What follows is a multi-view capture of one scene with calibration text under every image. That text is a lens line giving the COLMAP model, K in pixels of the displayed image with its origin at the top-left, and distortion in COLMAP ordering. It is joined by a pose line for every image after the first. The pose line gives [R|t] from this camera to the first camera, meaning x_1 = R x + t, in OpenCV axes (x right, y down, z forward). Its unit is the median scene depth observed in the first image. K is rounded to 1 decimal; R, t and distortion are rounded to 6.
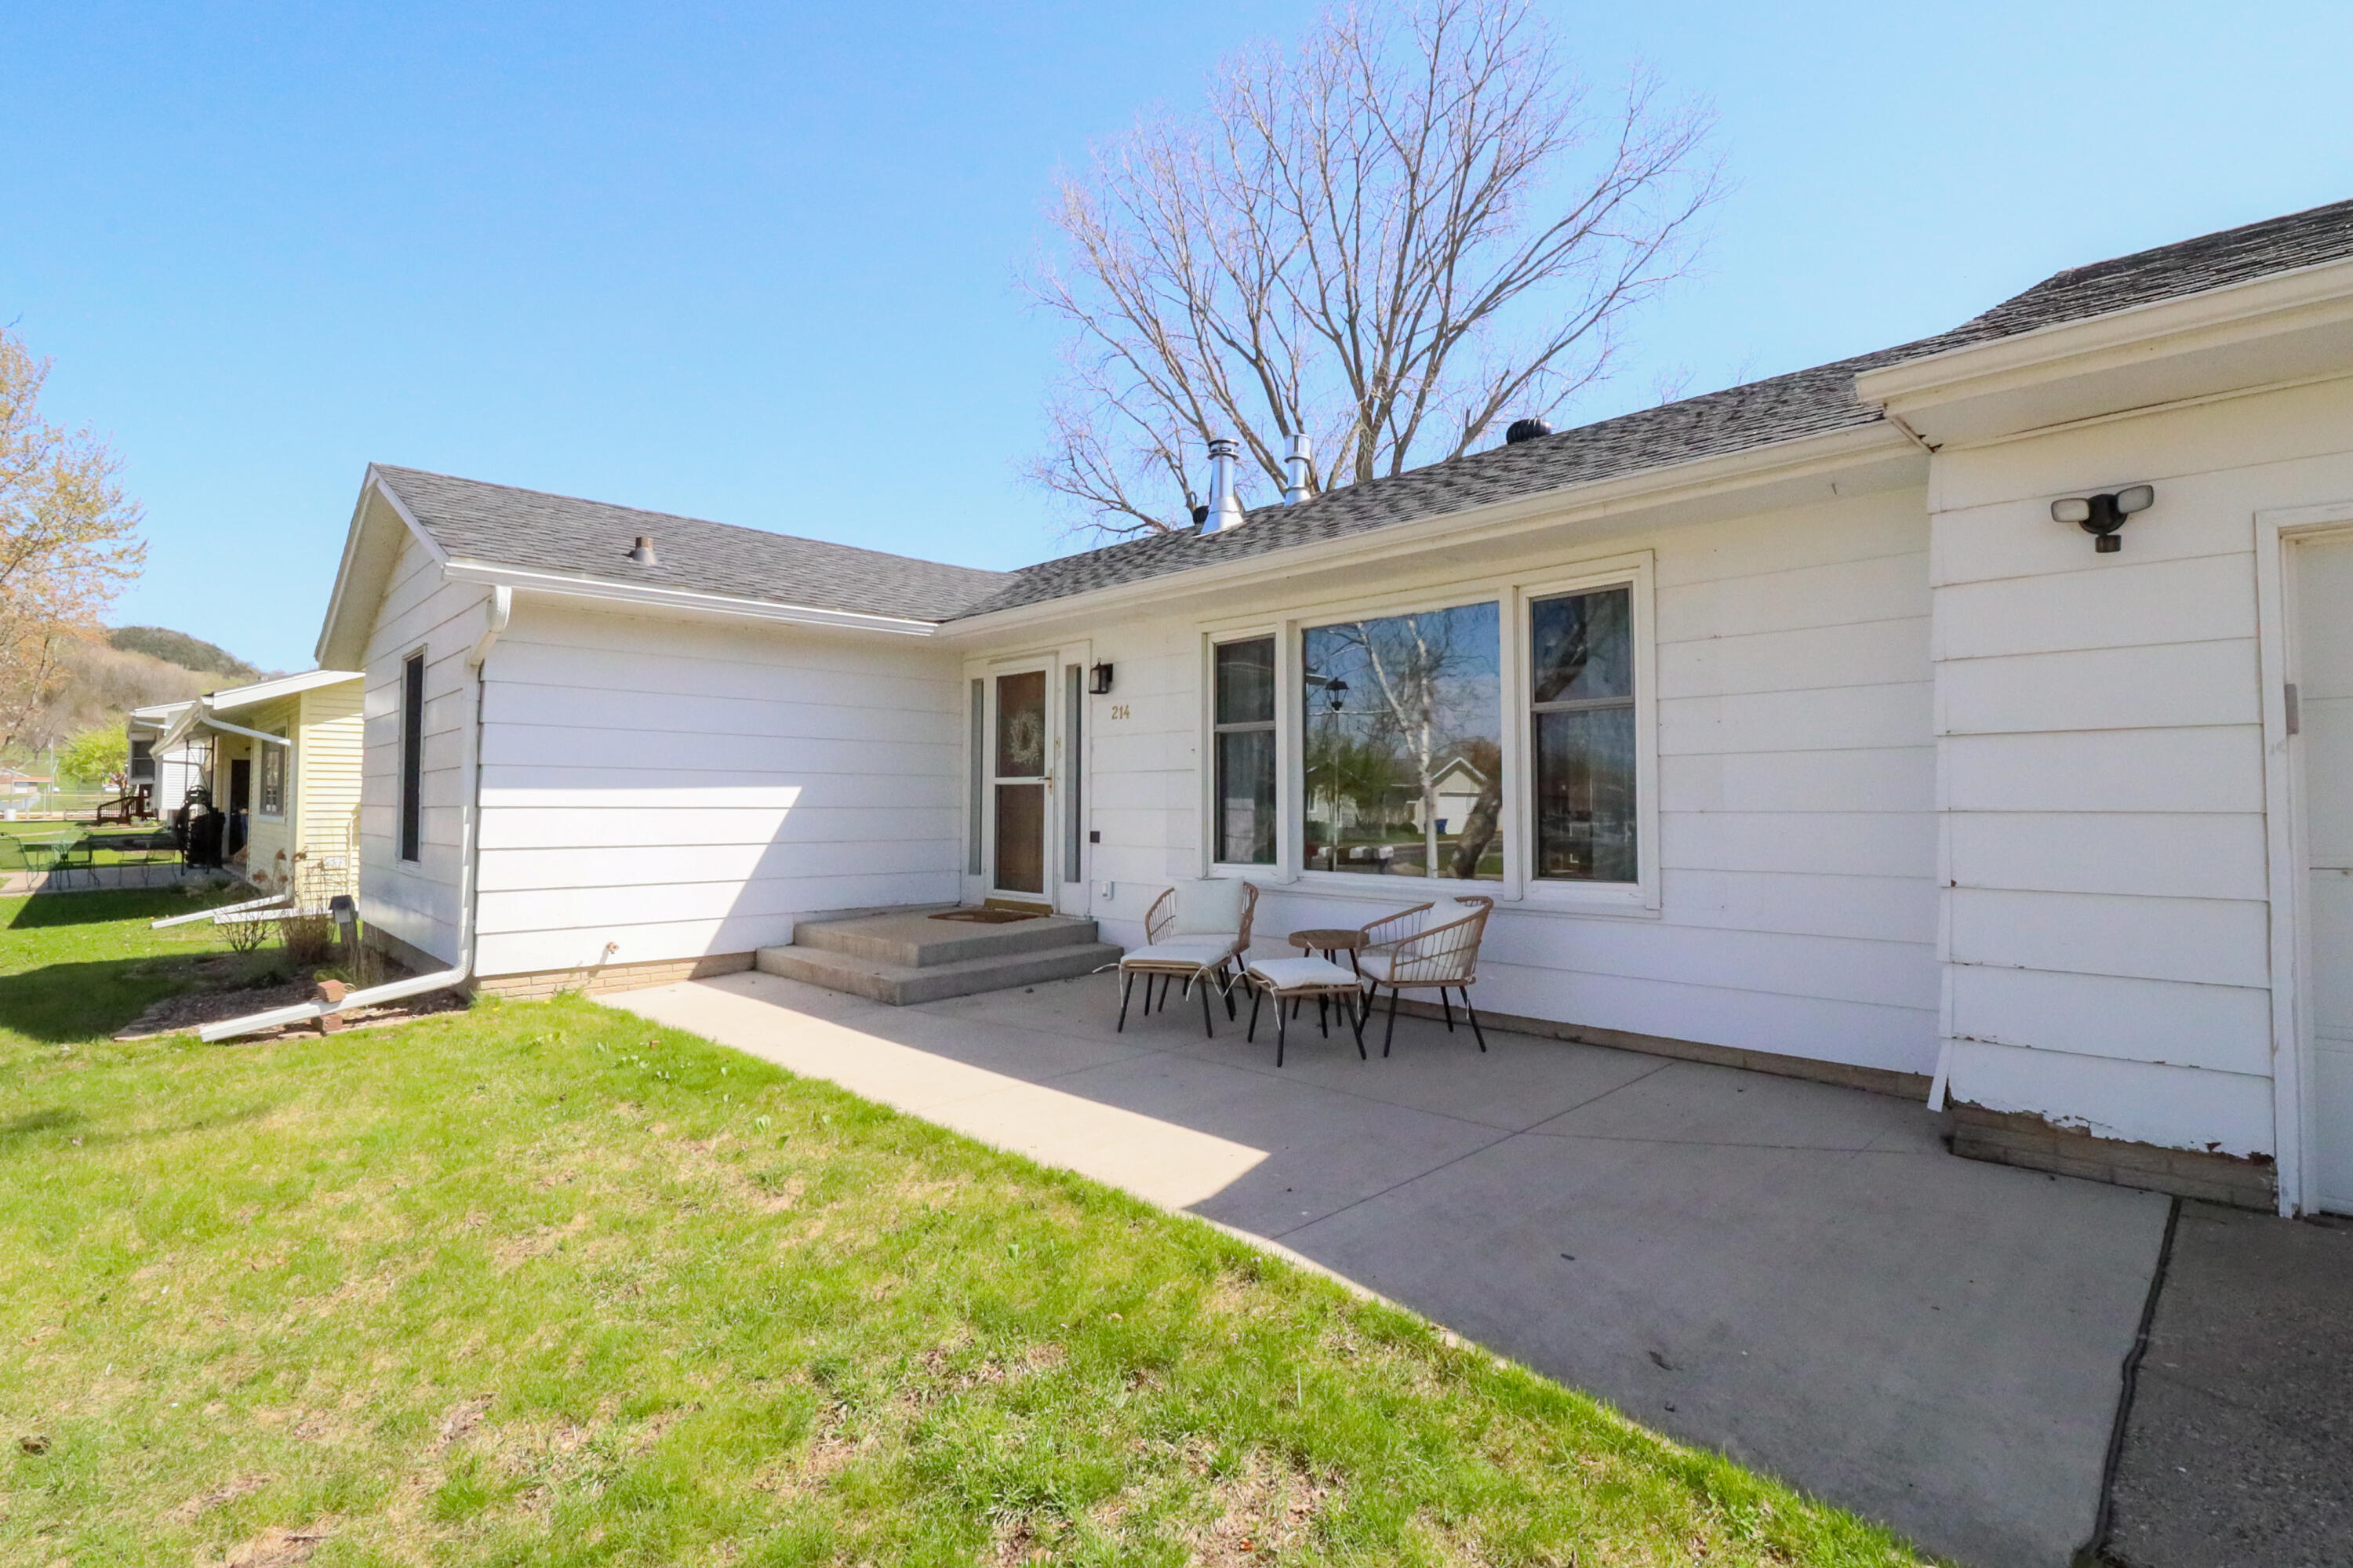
lens RADIAL K [[1089.8, 0, 1190.0], [0, 1089.8, 777.7], [0, 0, 1]] dist [-0.014786, -0.005652]
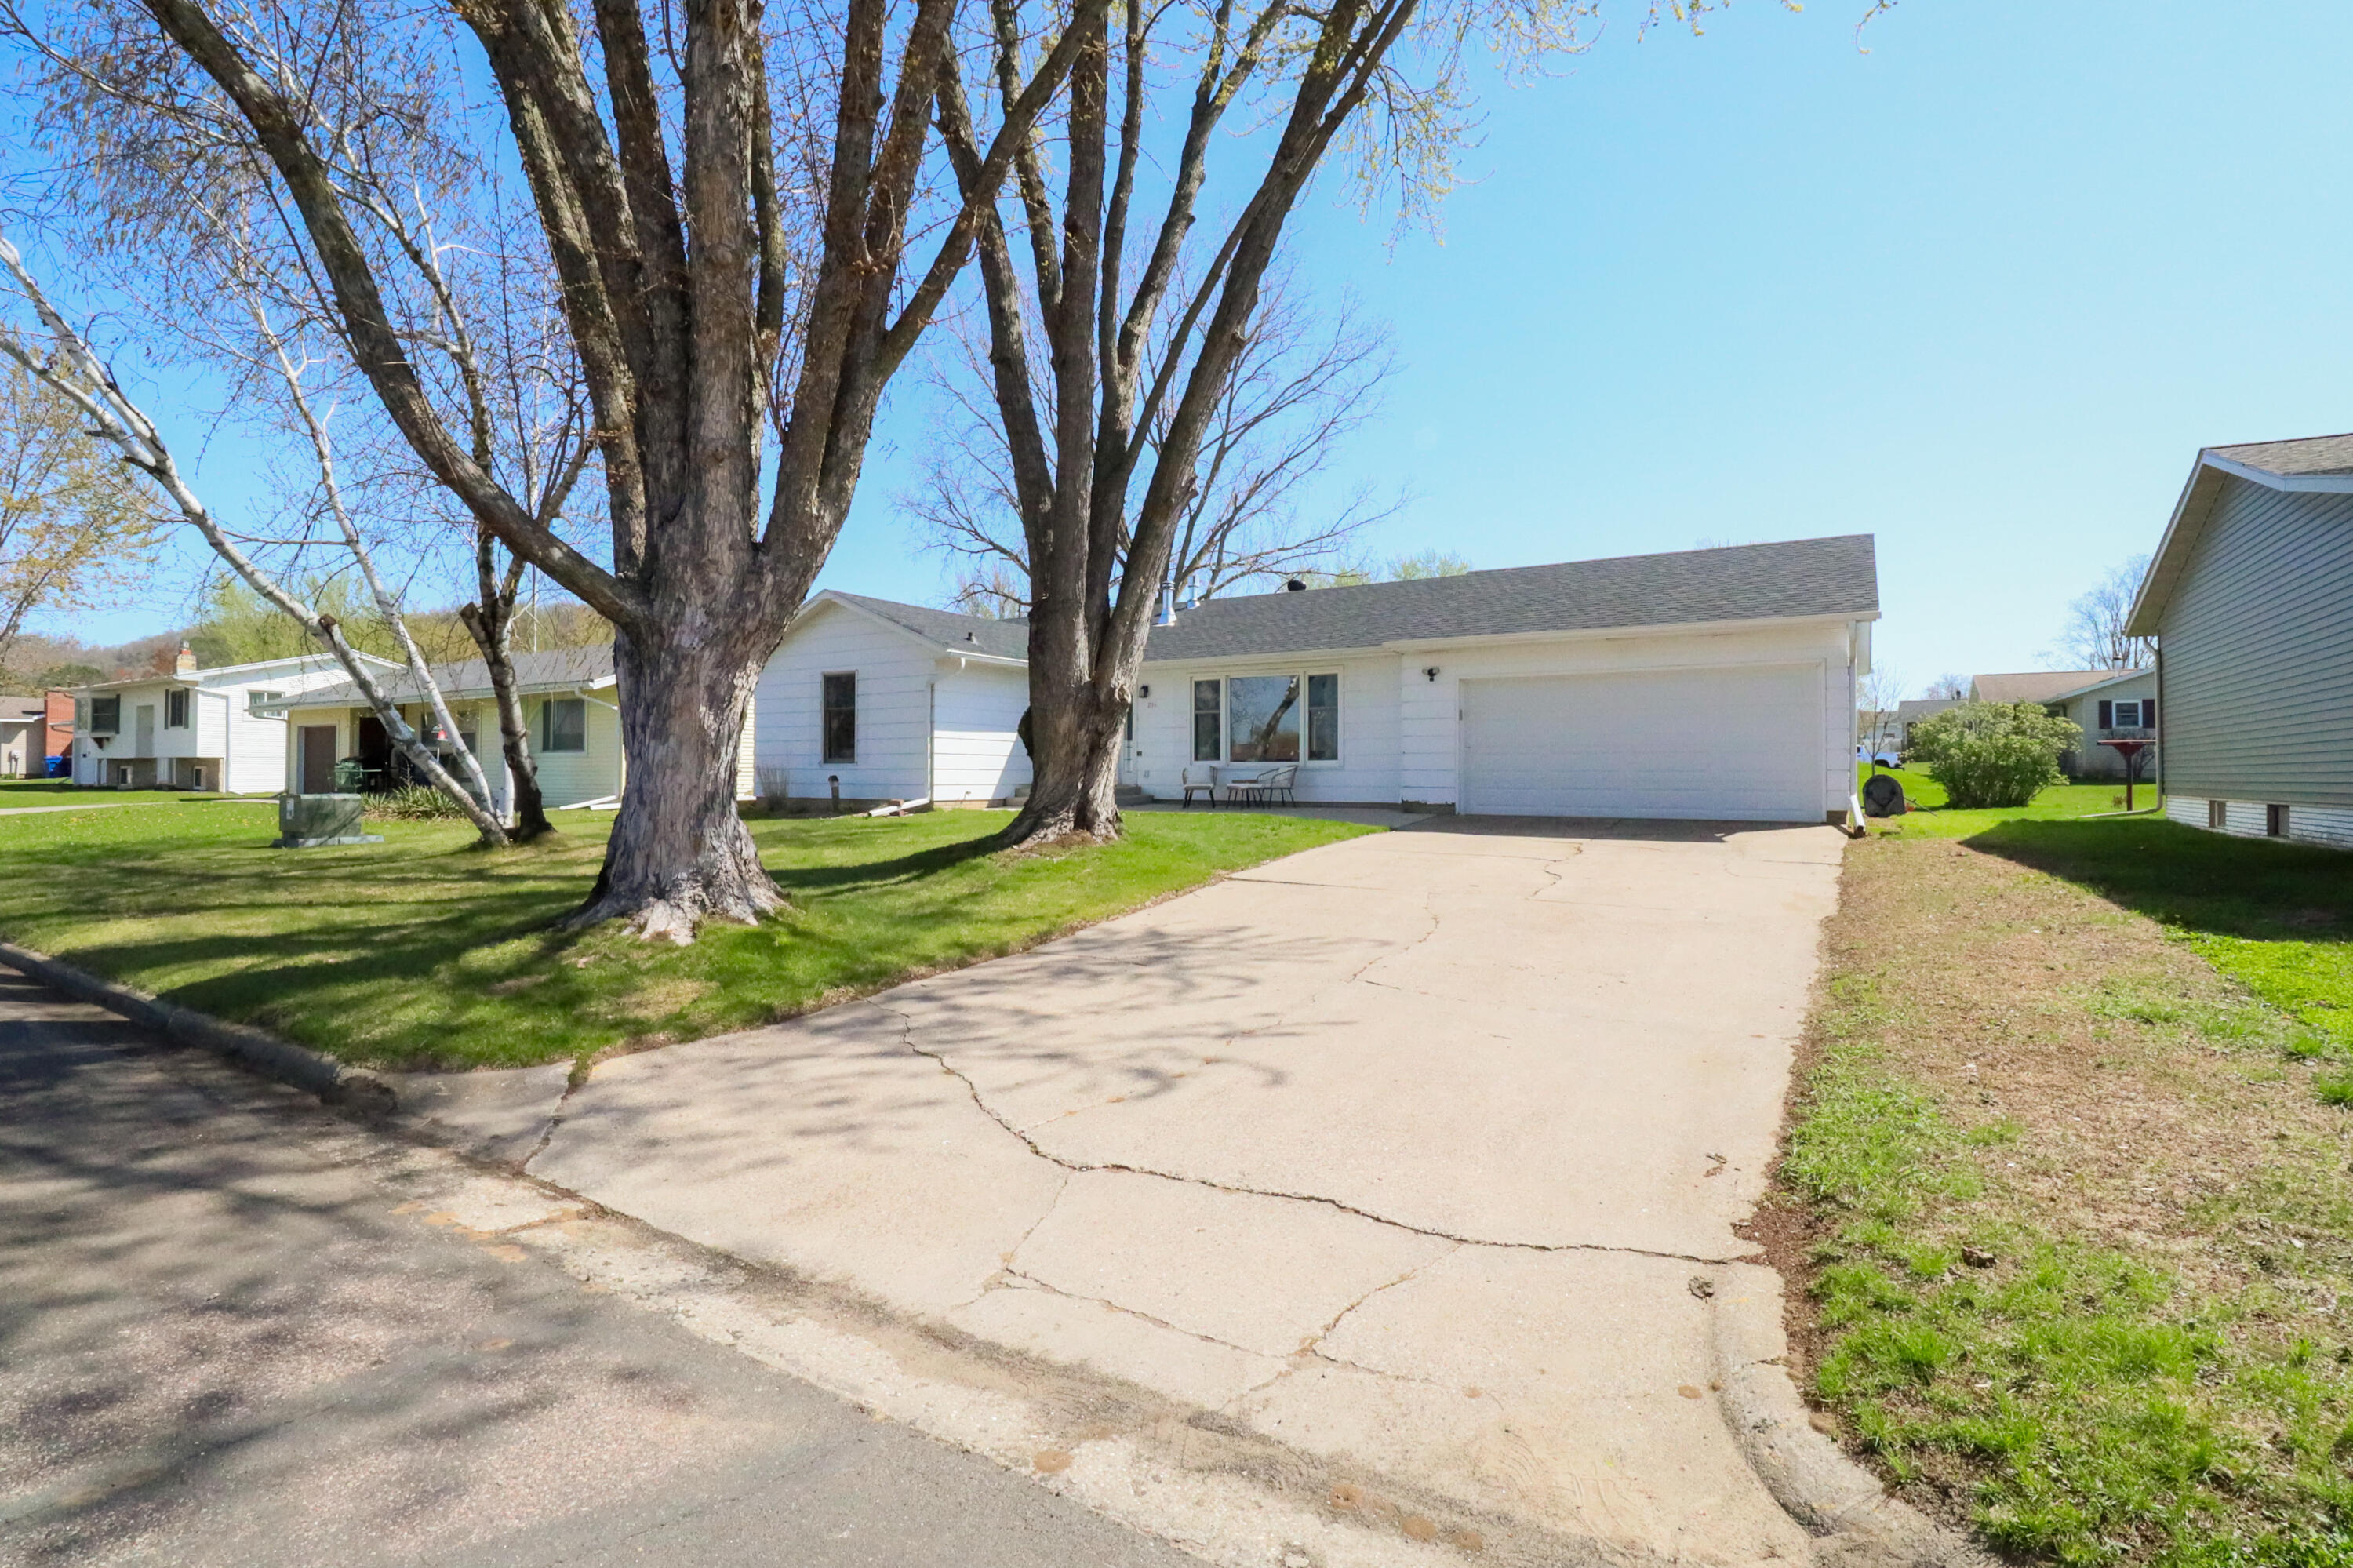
lens RADIAL K [[1089.8, 0, 1179.8], [0, 1089.8, 778.0], [0, 0, 1]] dist [-0.014786, -0.005652]
pose [[0.970605, 0.000918, 0.240678, -0.673761], [-0.007113, 0.999665, 0.024871, 0.052370], [-0.240575, -0.025852, 0.970286, -1.659614]]
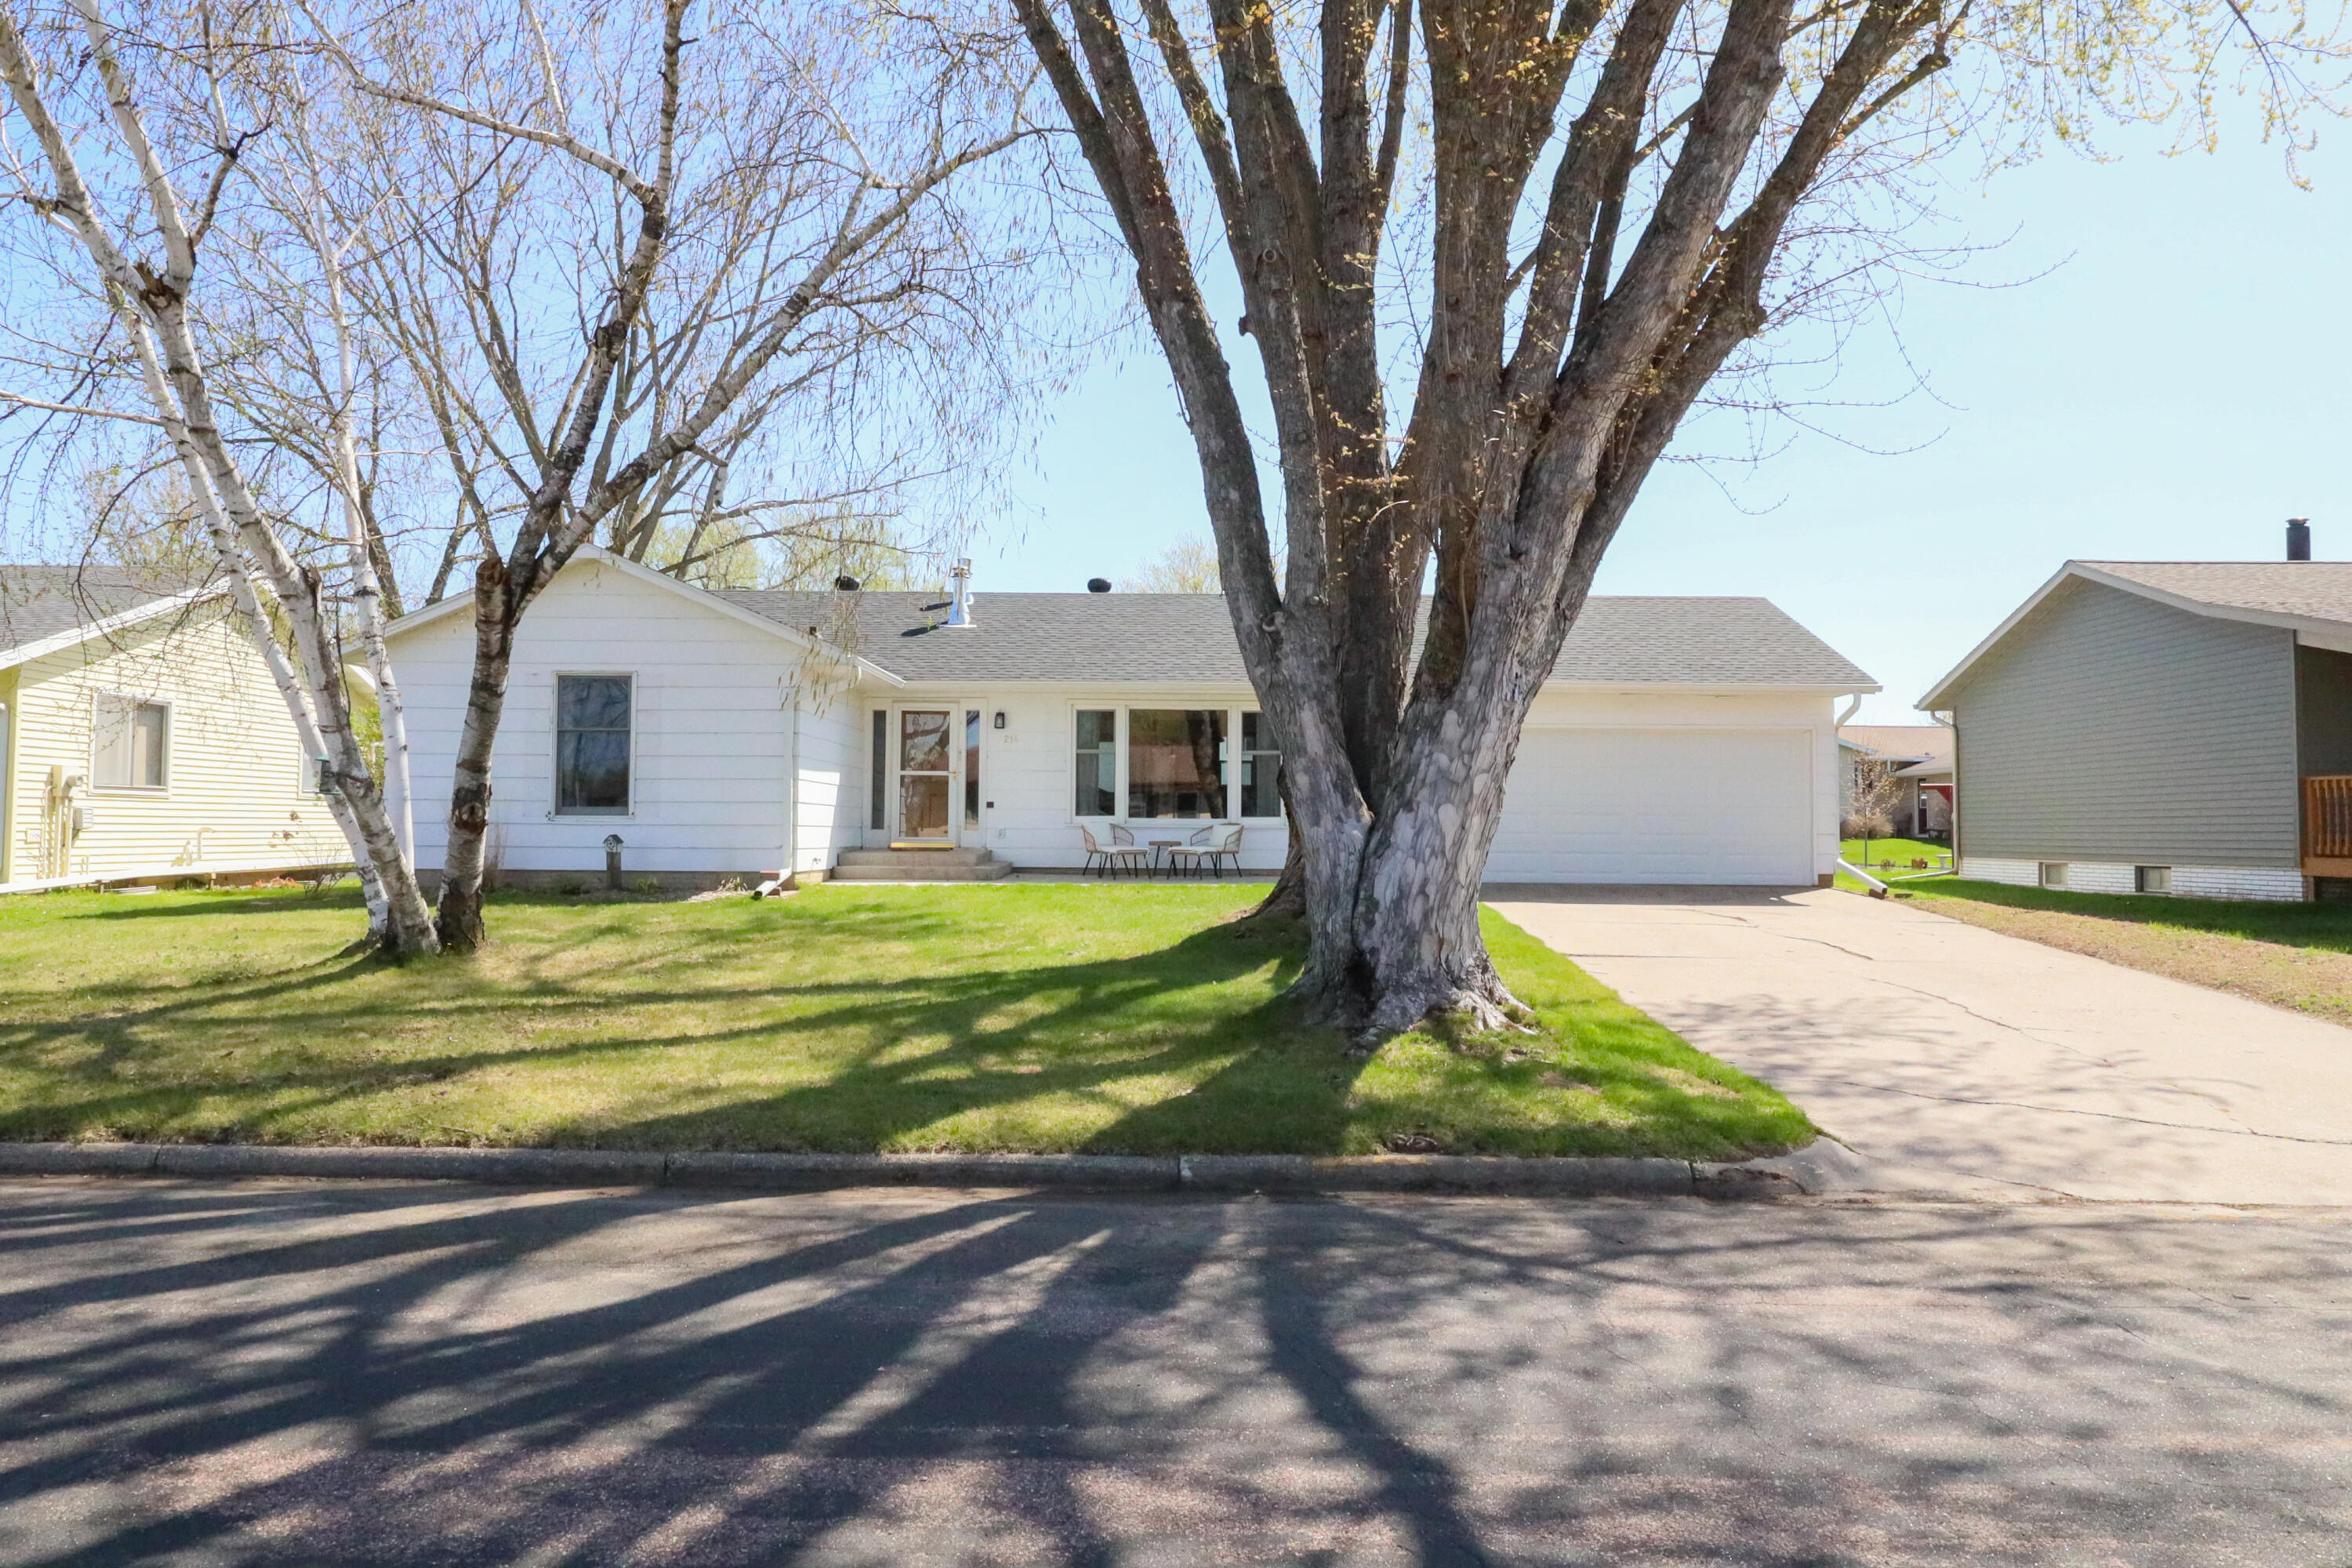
lens RADIAL K [[1592.1, 0, 1170.6], [0, 1592.1, 788.5], [0, 0, 1]] dist [-0.006872, -0.001827]
pose [[0.699161, 0.023996, 0.714562, -2.007525], [-0.024197, 0.999658, -0.009895, 0.050754], [-0.714555, -0.010372, 0.699502, -1.240237]]
